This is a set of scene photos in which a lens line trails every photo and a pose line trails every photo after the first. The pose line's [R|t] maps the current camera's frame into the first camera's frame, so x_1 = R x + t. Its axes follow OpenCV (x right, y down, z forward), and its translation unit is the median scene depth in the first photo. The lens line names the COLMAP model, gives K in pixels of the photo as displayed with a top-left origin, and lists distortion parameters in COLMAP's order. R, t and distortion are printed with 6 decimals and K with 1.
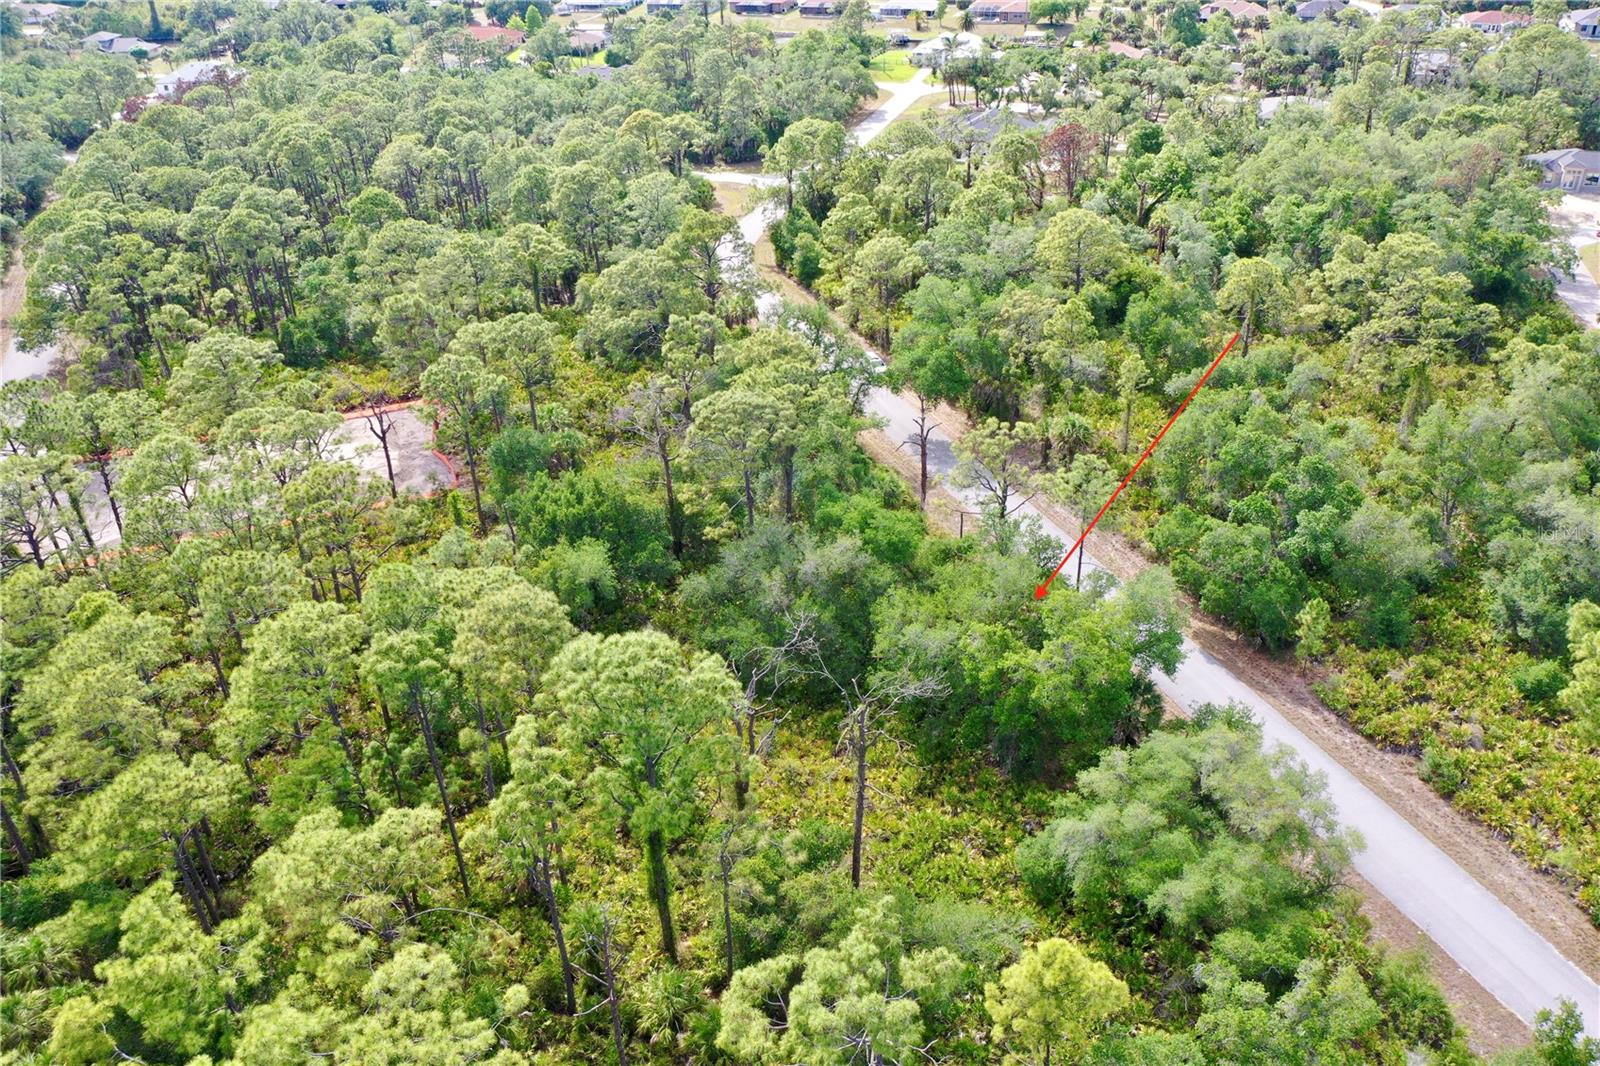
lens RADIAL K [[1291.5, 0, 800.0], [0, 1291.5, 533.0], [0, 0, 1]] dist [-0.000257, -0.011599]
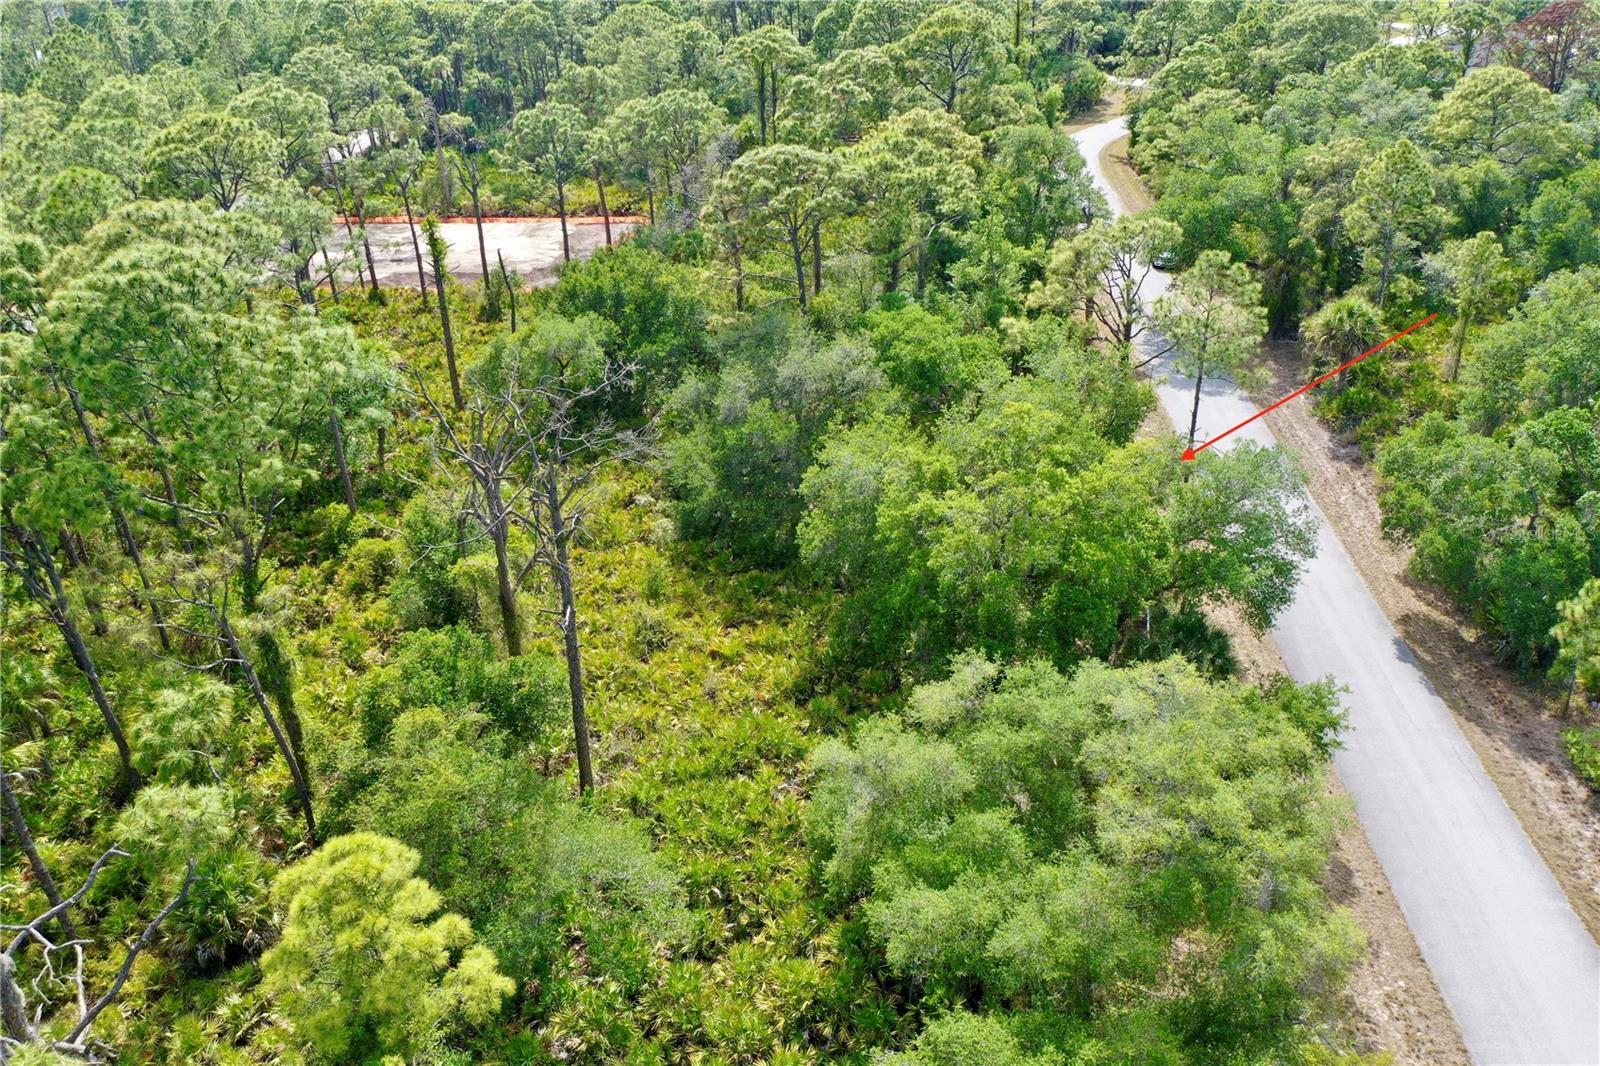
lens RADIAL K [[1291.5, 0, 800.0], [0, 1291.5, 533.0], [0, 0, 1]] dist [-0.000257, -0.011599]
pose [[0.899960, 0.208829, -0.382704, 0.387528], [-0.216845, 0.975944, 0.022612, 0.123123], [0.378220, 0.062637, 0.923594, 0.470152]]
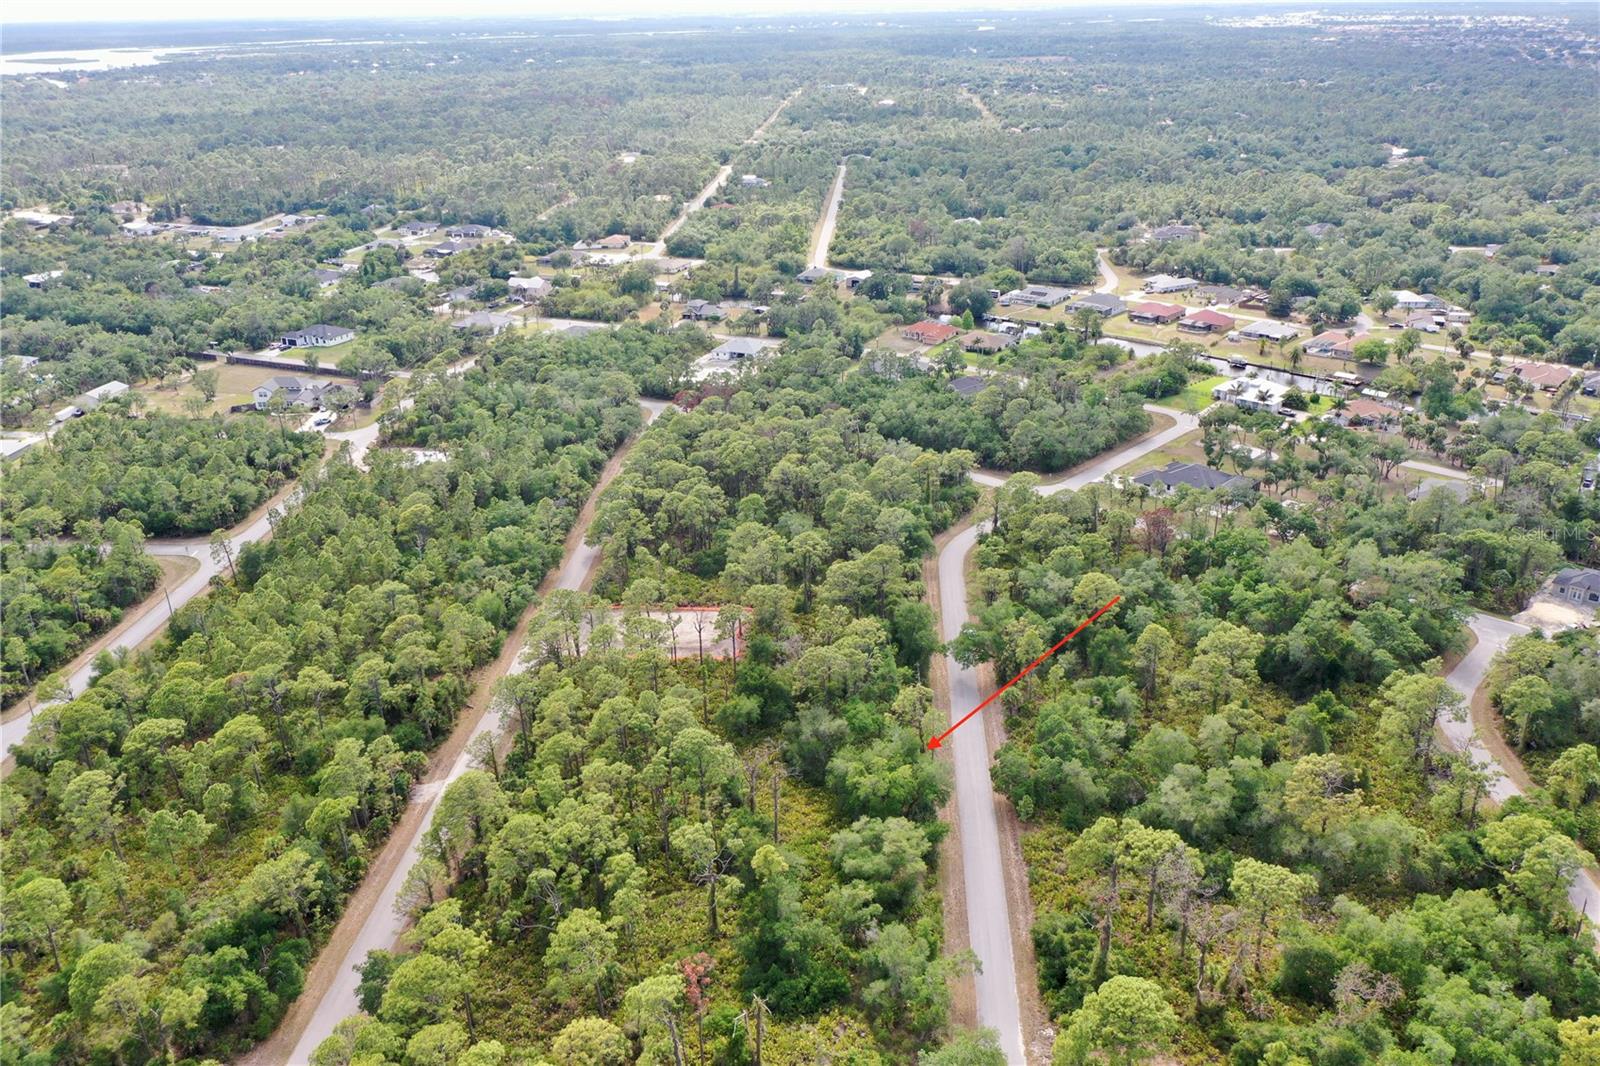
lens RADIAL K [[1258.6, 0, 834.7], [0, 1258.6, 534.0], [0, 0, 1]] dist [0.000494, -0.001344]
pose [[0.909844, 0.175513, -0.376004, 1.118587], [-0.220395, 0.972165, -0.079513, -0.195621], [0.351582, 0.155213, 0.923200, -1.633099]]
